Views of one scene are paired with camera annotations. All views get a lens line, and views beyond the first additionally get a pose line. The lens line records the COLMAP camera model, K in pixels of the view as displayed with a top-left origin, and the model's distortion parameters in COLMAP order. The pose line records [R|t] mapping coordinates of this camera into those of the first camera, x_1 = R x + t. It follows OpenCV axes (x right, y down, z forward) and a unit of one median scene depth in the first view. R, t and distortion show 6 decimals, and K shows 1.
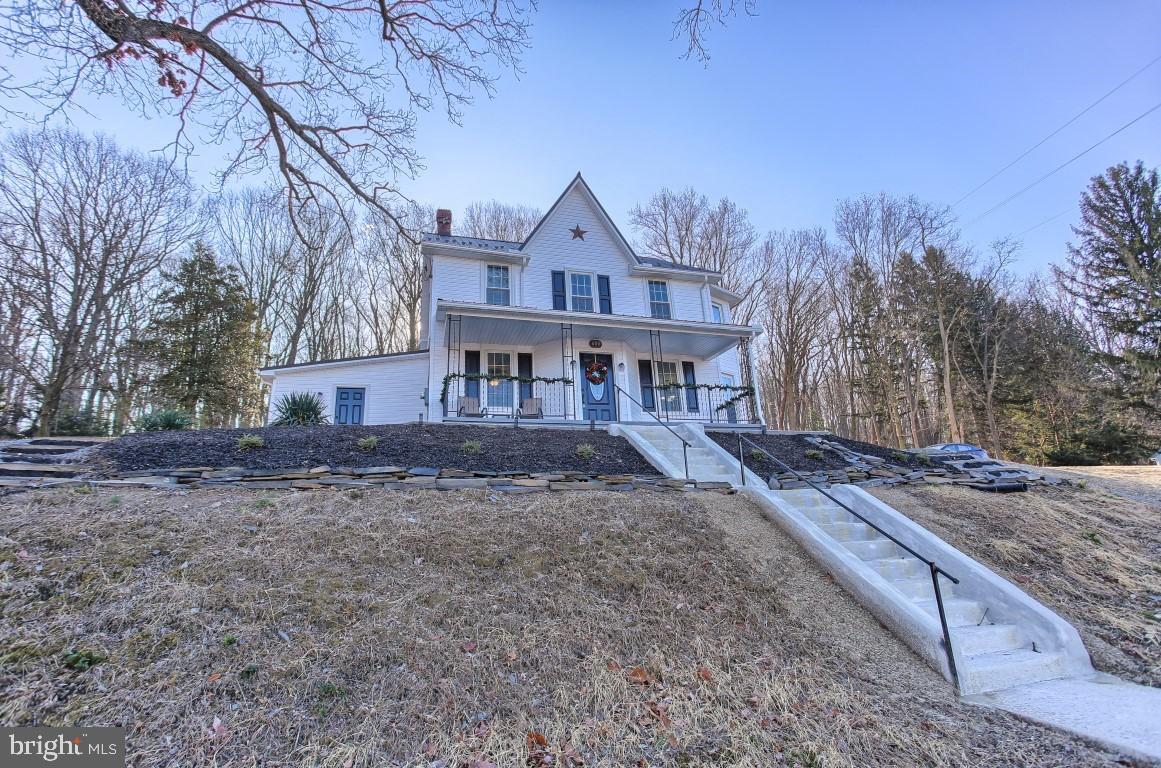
lens RADIAL K [[548.2, 0, 580.5], [0, 548.2, 384.0], [0, 0, 1]] dist [-0.034784, 0.020873]
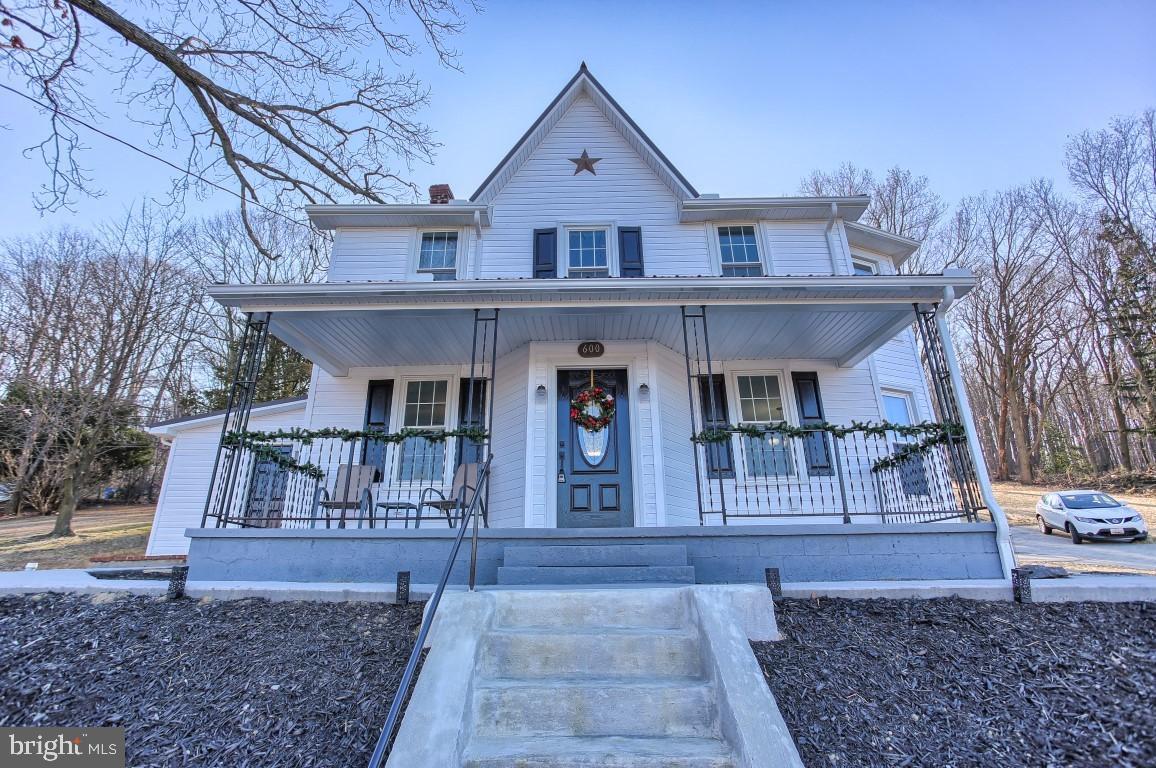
lens RADIAL K [[545.9, 0, 578.0], [0, 545.9, 384.0], [0, 0, 1]] dist [-0.034784, 0.020873]
pose [[0.952791, -0.064814, -0.296627, 0.144552], [0.051685, 0.997314, -0.051901, -0.014542], [0.299194, 0.034119, 0.953582, 0.463276]]
